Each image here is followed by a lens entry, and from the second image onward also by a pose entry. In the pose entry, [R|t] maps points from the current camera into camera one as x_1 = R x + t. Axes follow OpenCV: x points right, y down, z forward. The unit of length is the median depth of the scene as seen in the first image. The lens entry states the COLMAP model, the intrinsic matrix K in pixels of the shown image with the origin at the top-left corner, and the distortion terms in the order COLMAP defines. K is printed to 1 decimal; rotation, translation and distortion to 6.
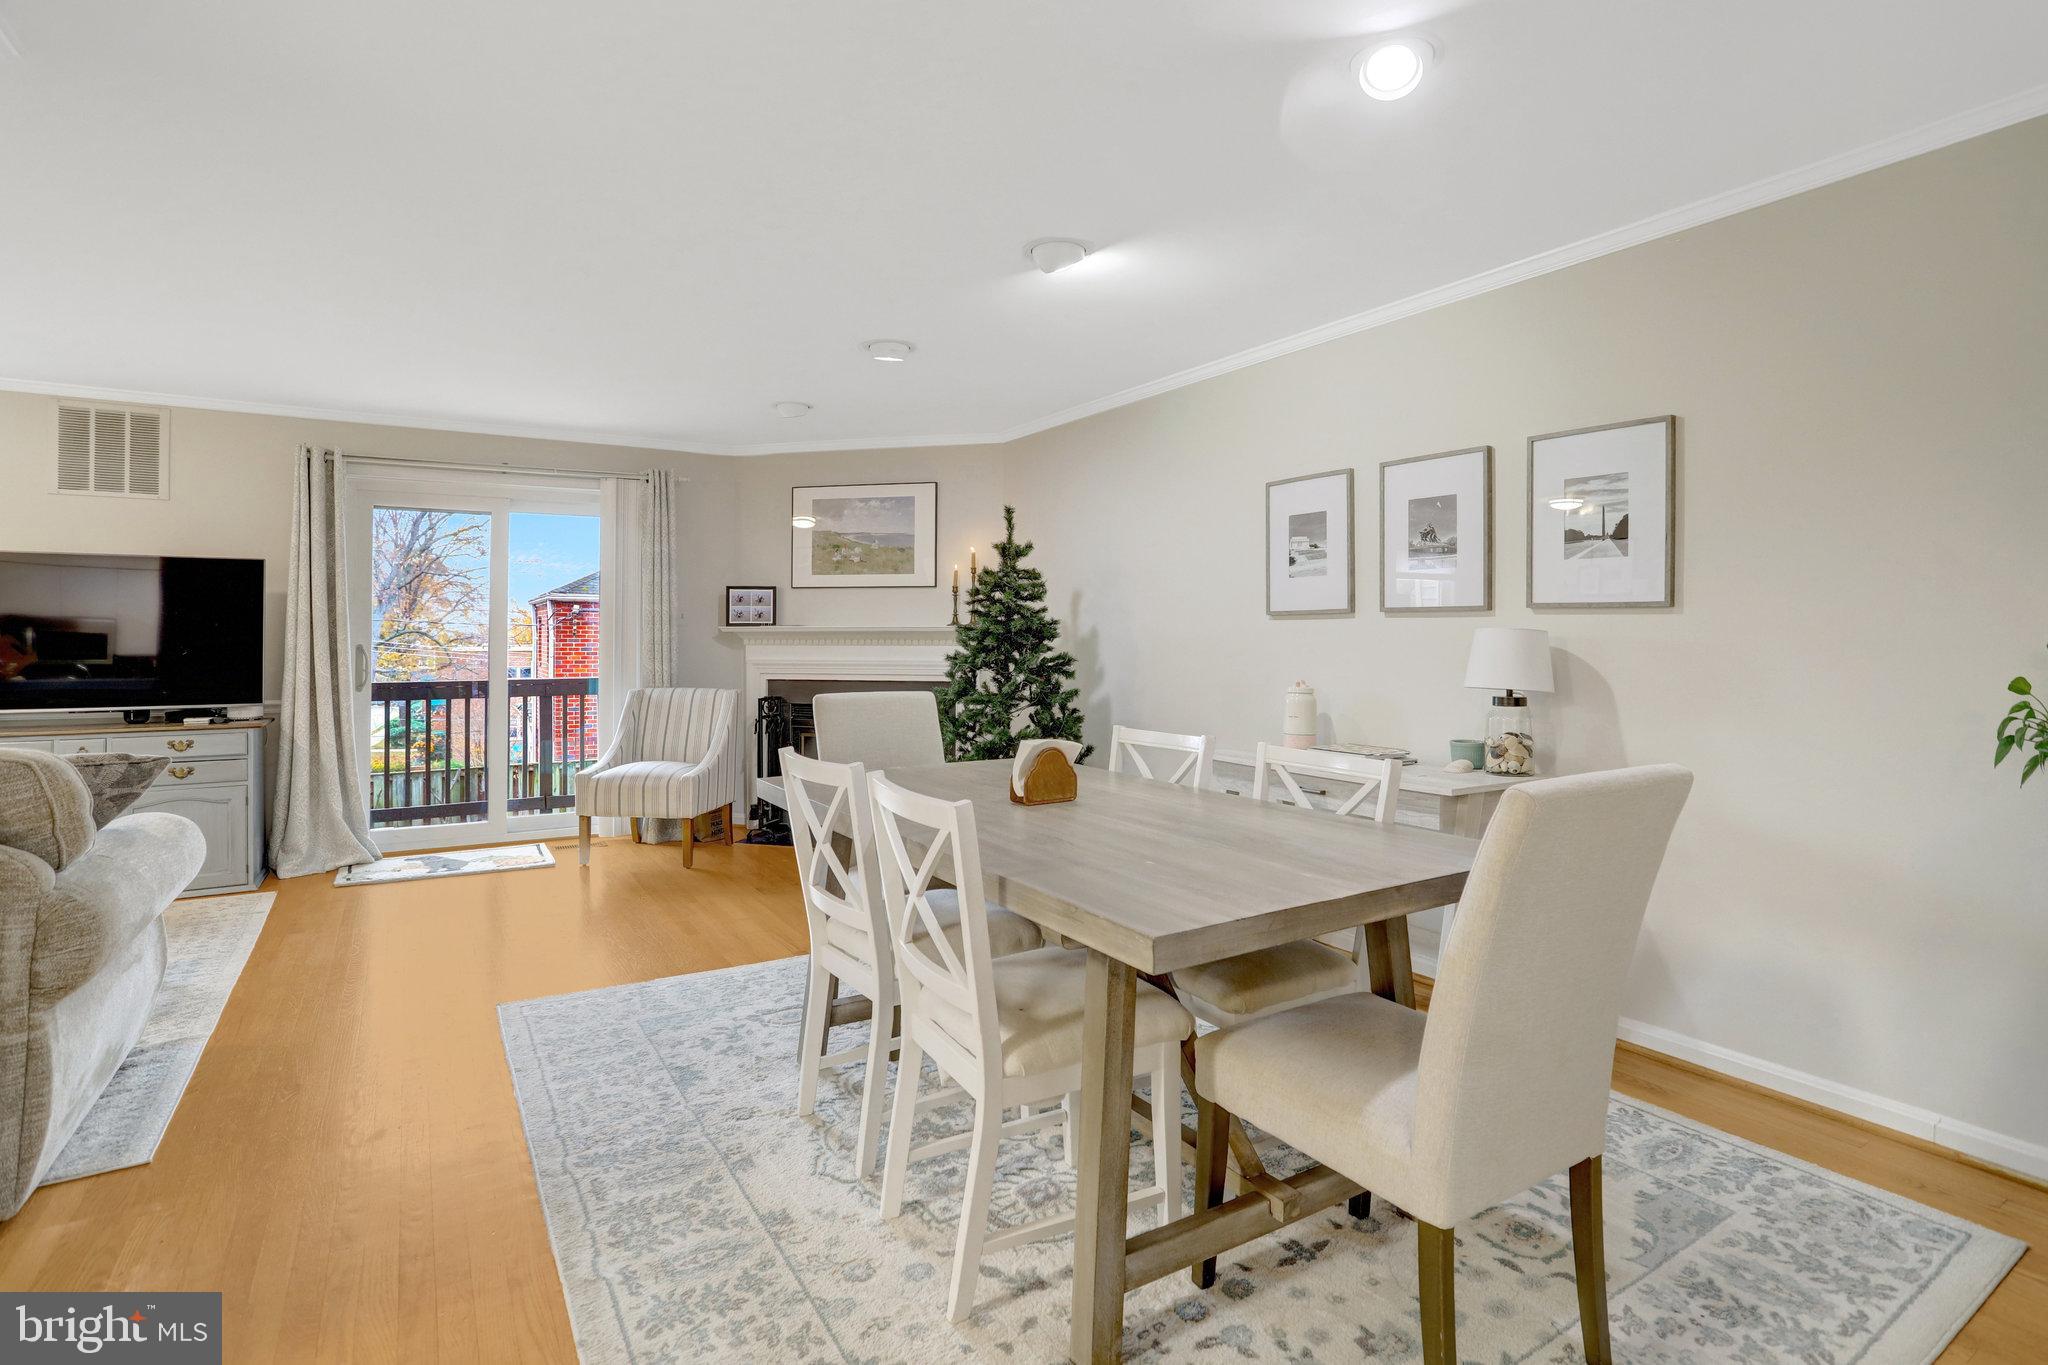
lens RADIAL K [[997.5, 0, 1028.4], [0, 997.5, 610.3], [0, 0, 1]] dist [0.000822, 0.000220]
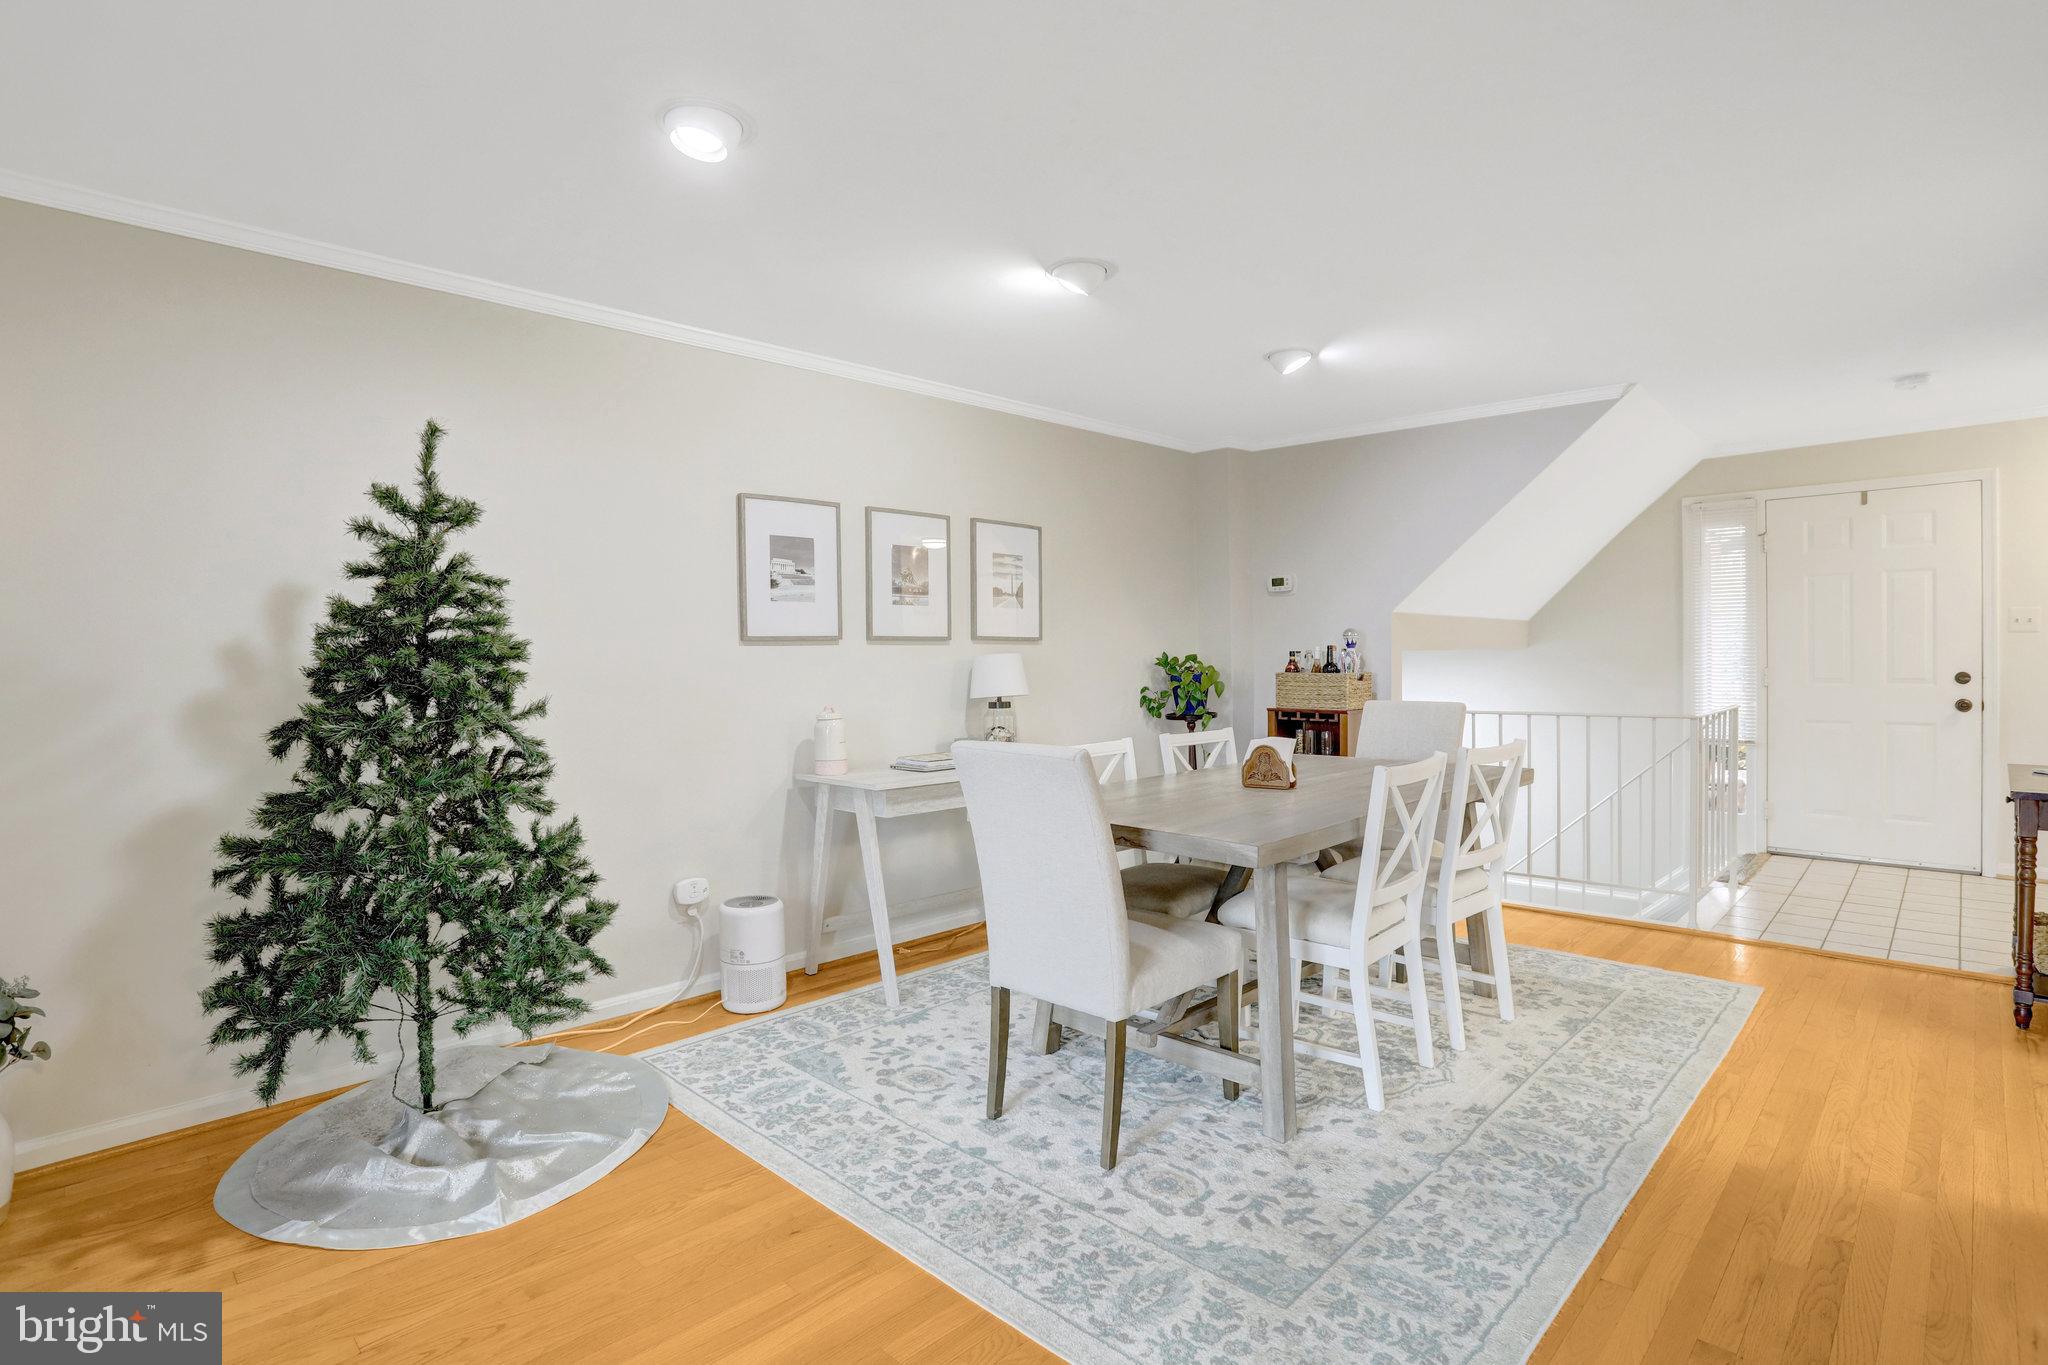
lens RADIAL K [[997.5, 0, 1027.0], [0, 997.5, 678.4], [0, 0, 1]] dist [0.000822, 0.000220]
pose [[-0.234477, -0.024071, 0.971824, -0.758483], [-0.009364, 0.999703, 0.022503, 0.017613], [-0.972077, -0.003824, -0.234632, 1.056659]]
